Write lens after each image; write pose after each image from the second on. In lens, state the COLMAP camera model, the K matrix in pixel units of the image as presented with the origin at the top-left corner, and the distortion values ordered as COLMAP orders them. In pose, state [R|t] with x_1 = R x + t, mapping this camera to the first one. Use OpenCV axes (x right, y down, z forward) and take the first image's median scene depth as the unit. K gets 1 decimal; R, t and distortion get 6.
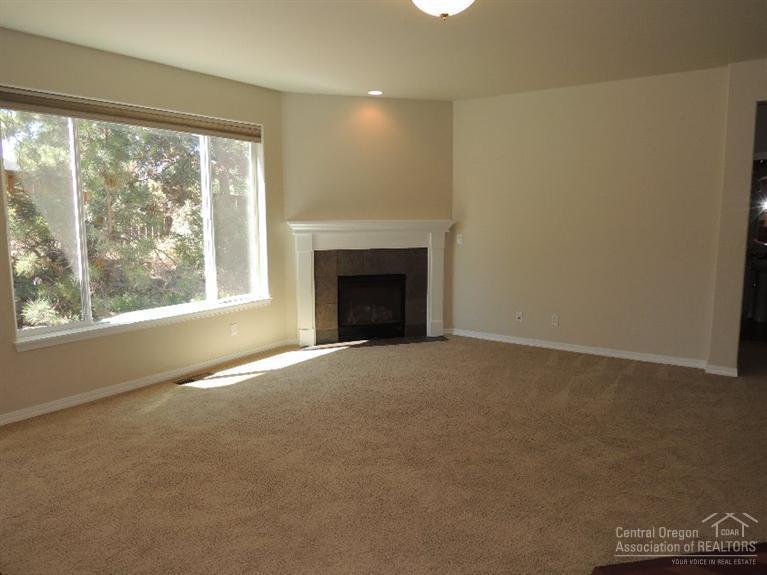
lens RADIAL K [[551.6, 0, 384.4], [0, 551.6, 286.1], [0, 0, 1]] dist [-0.007343, -0.008480]
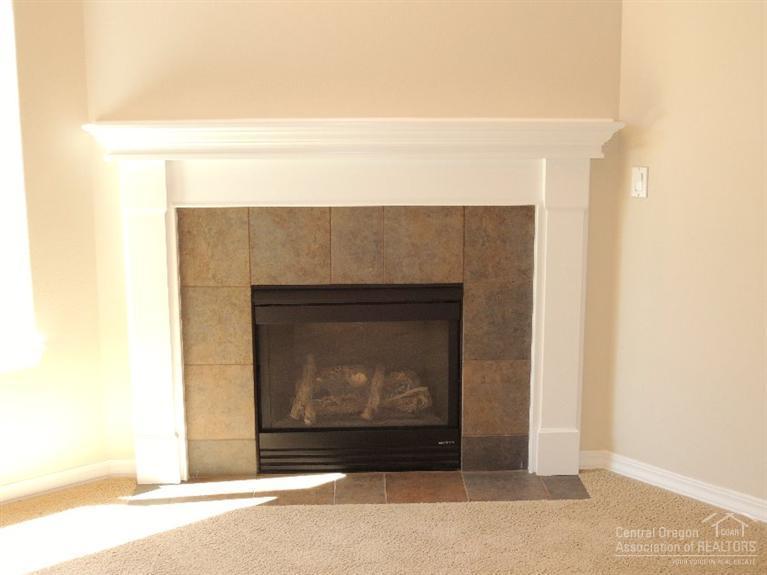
lens RADIAL K [[999.3, 0, 384.2], [0, 999.3, 289.2], [0, 0, 1]] dist [-0.007272, 0.000000]
pose [[0.970884, 0.046459, -0.235002, 0.133208], [-0.031619, 0.997283, 0.066529, -0.057265], [0.237455, -0.057162, 0.969715, 0.416979]]
